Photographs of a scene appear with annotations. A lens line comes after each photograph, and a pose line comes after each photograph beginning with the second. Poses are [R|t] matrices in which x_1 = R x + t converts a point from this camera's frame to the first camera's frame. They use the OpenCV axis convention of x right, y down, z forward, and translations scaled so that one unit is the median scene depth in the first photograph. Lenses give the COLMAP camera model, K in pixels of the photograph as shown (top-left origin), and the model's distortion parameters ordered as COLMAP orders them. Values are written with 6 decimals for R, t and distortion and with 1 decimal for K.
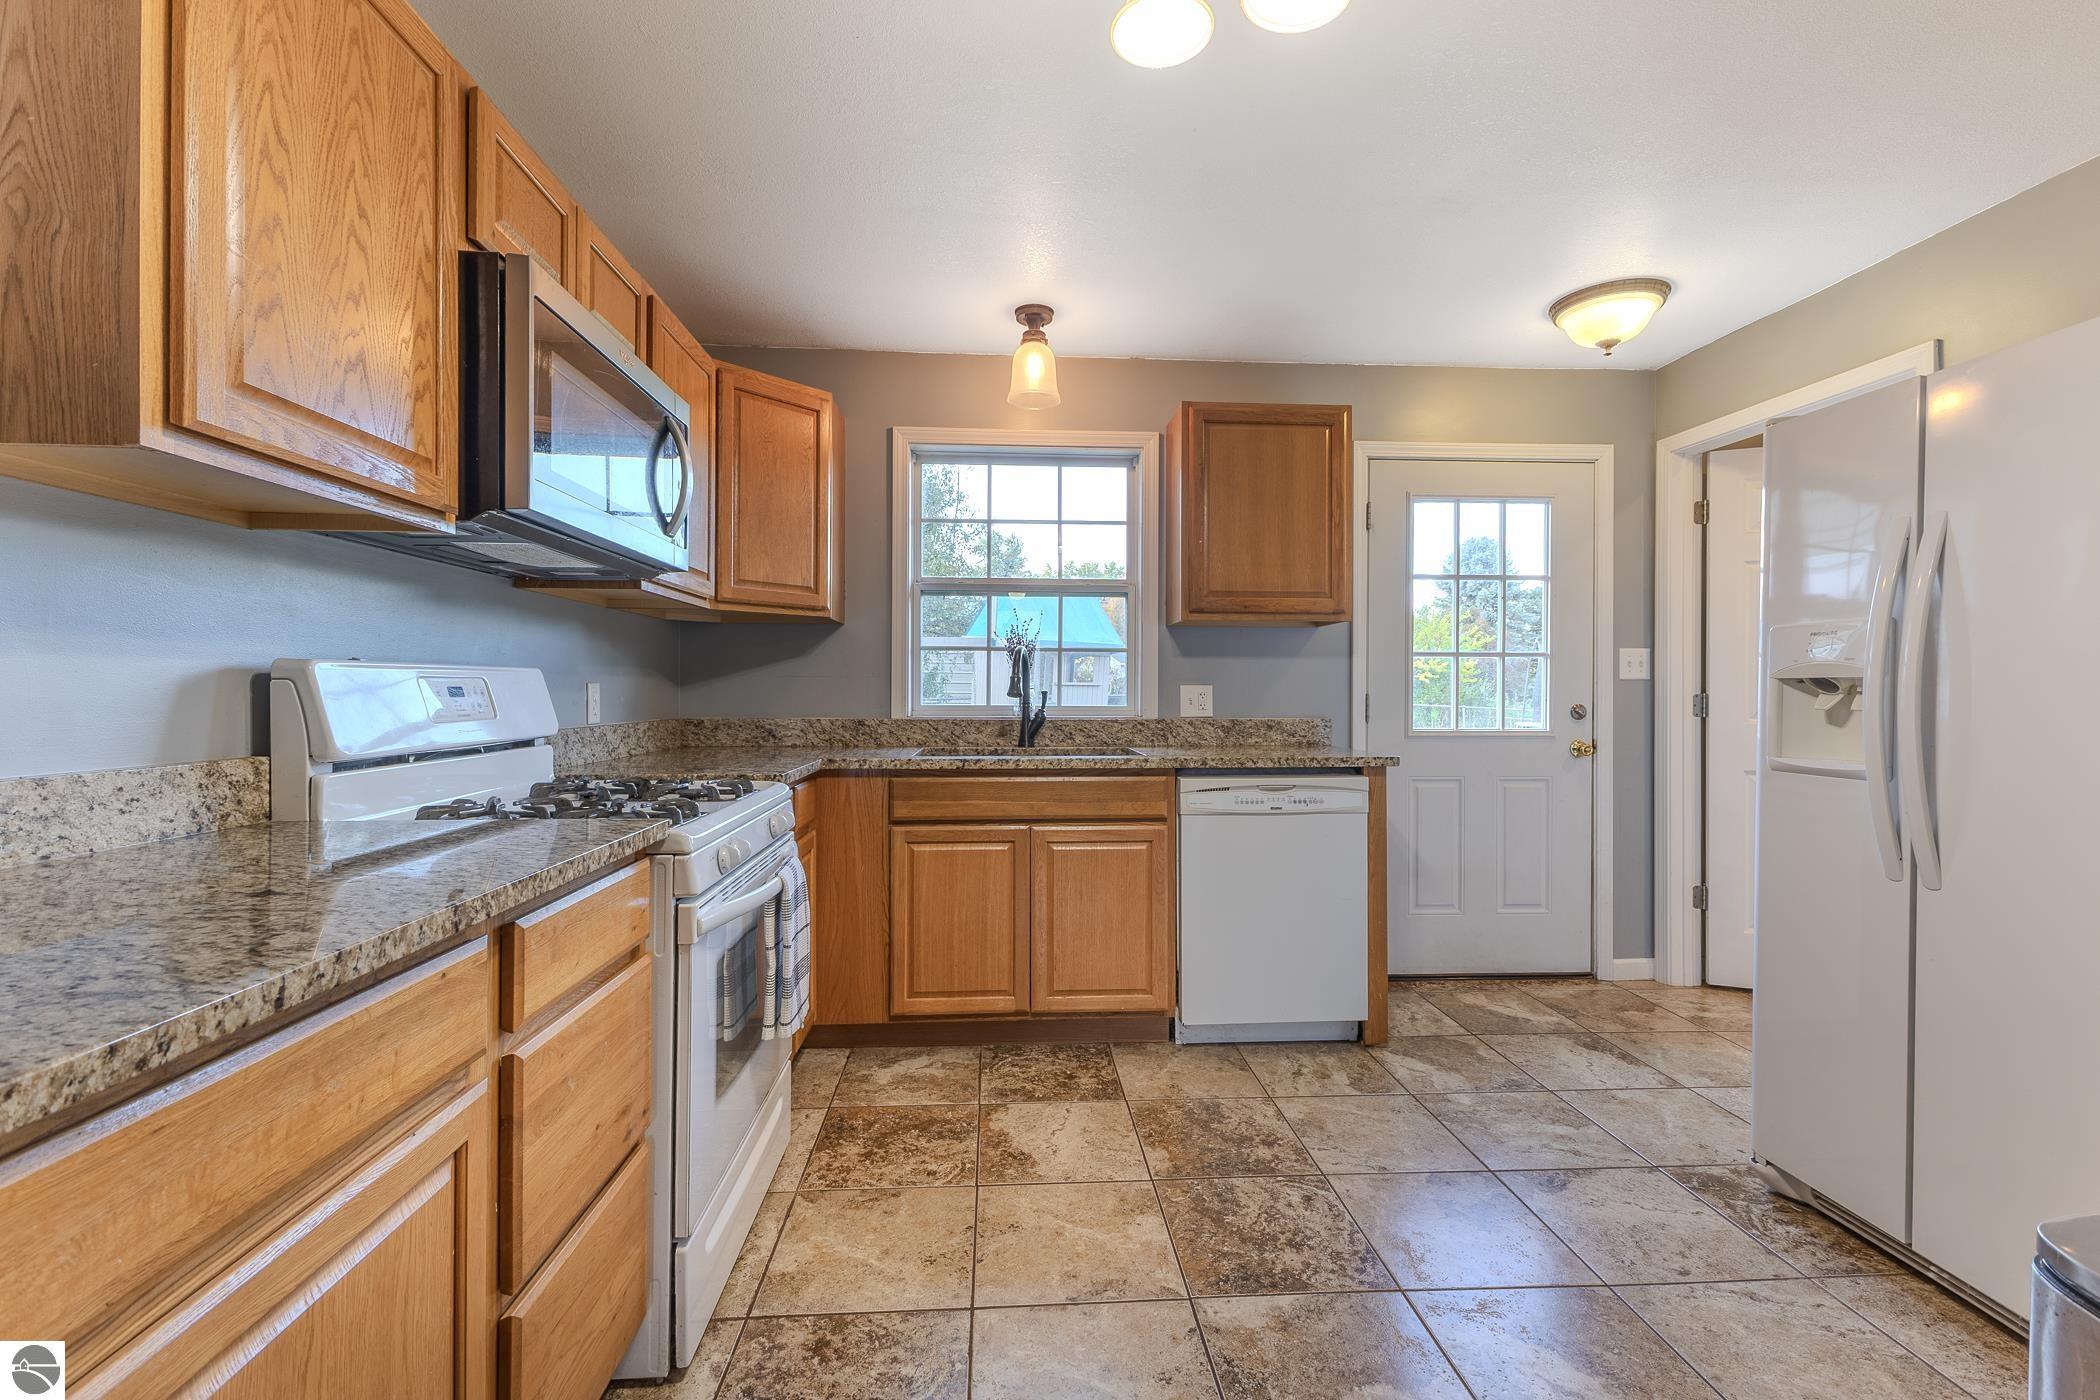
lens RADIAL K [[919.2, 0, 1063.7], [0, 919.2, 690.6], [0, 0, 1]] dist [0.003767, -0.000349]
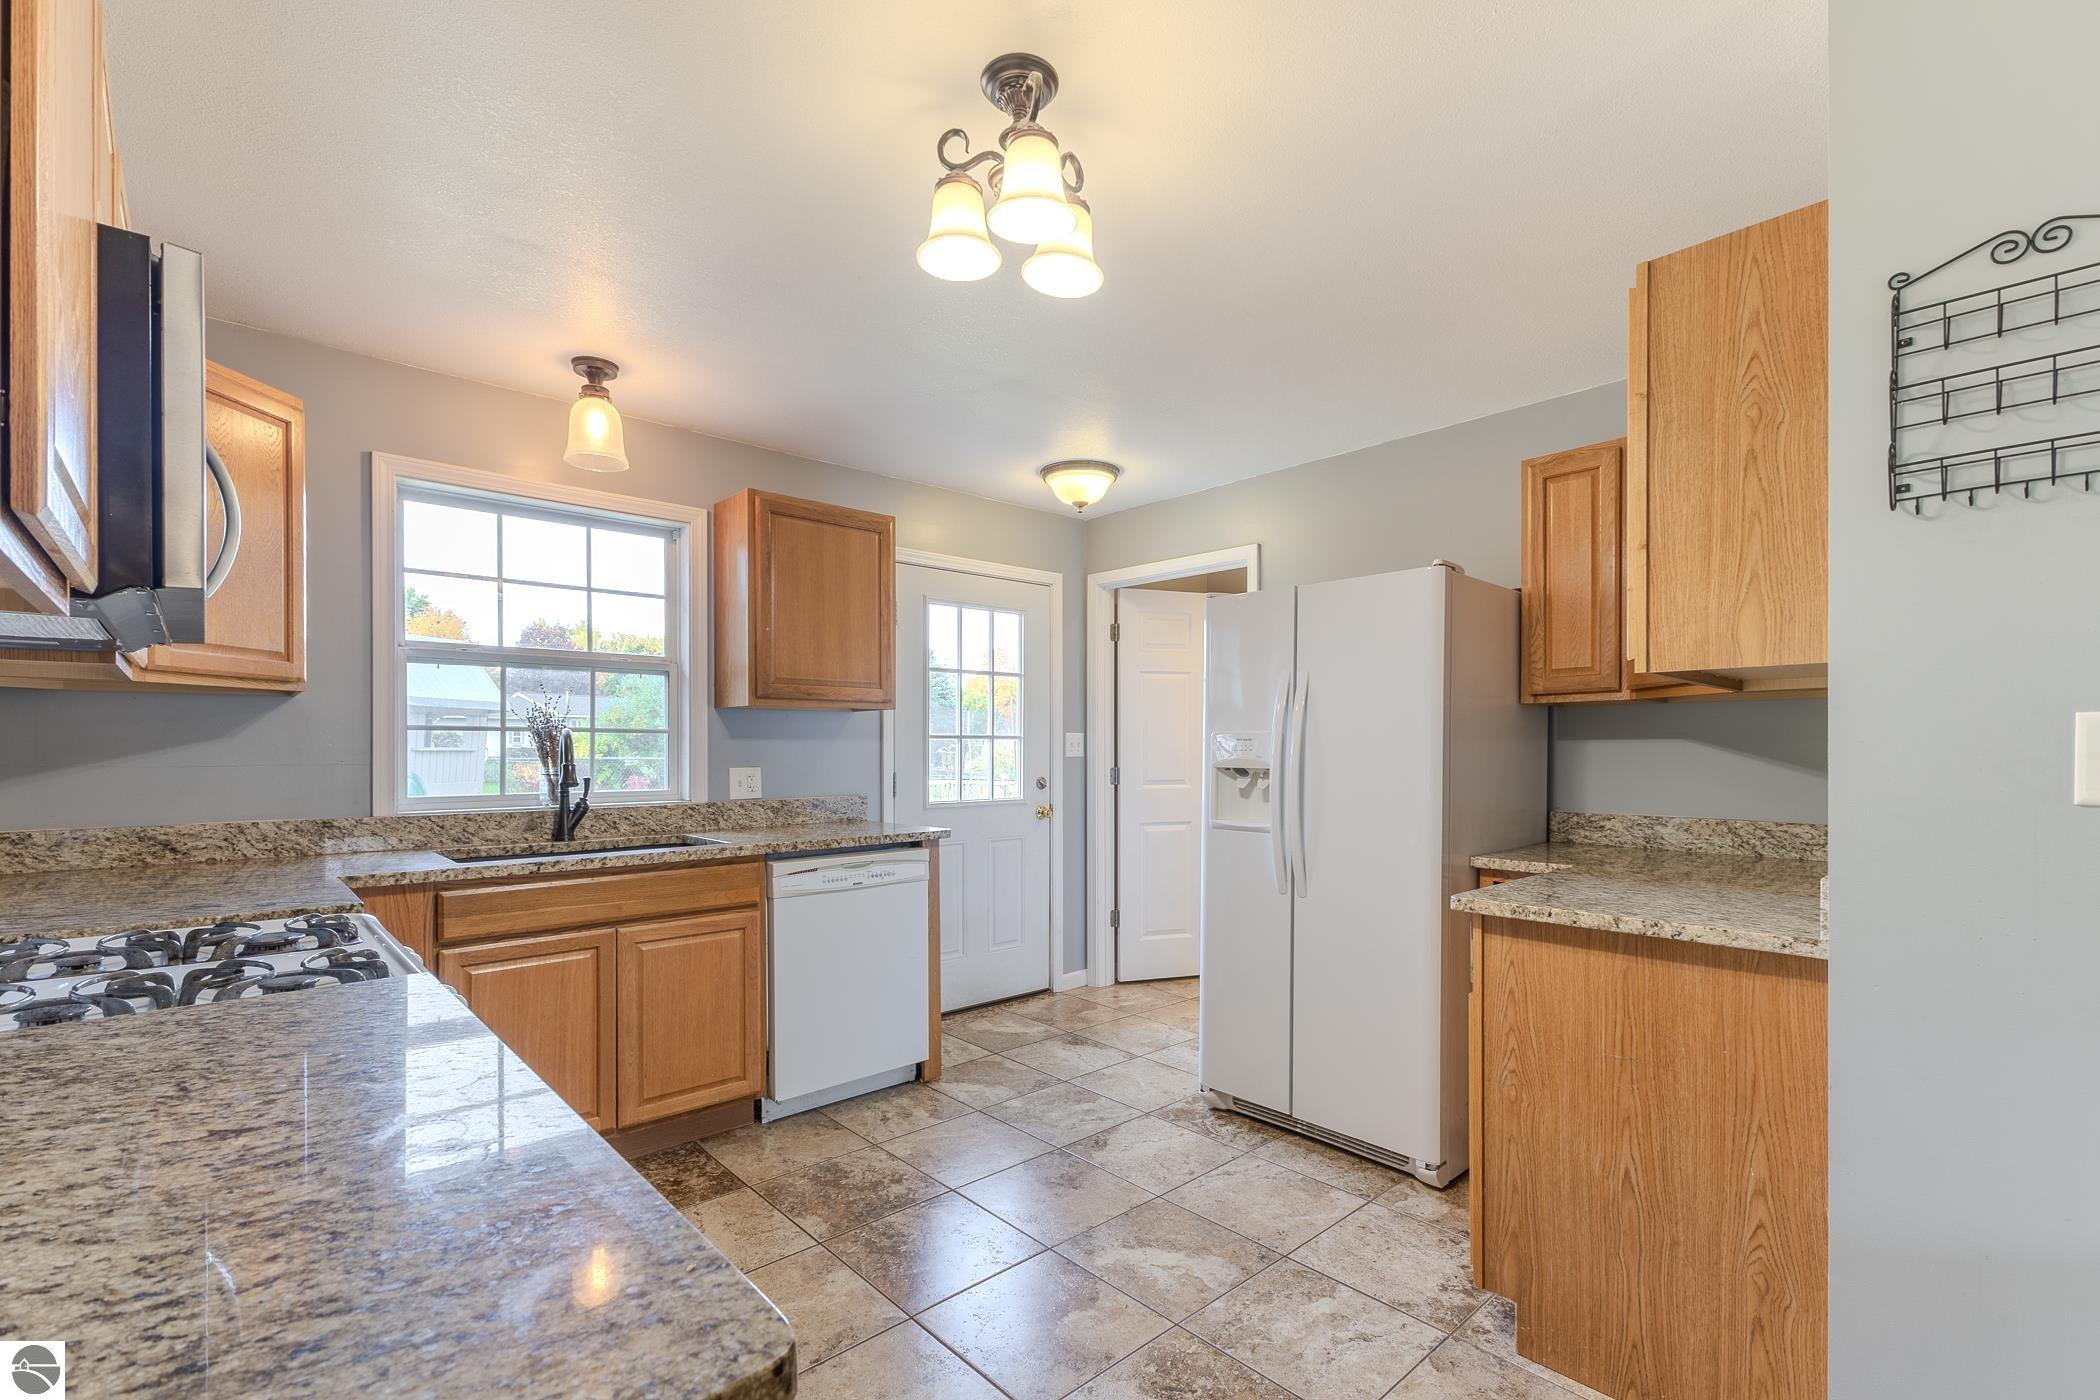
lens RADIAL K [[919.2, 0, 1102.4], [0, 919.2, 751.8], [0, 0, 1]] dist [0.003767, -0.000349]
pose [[0.765765, -0.003119, 0.643113, -0.229886], [0.000052, 0.999989, 0.004788, -0.031587], [-0.643120, -0.003633, 0.765757, -0.022229]]
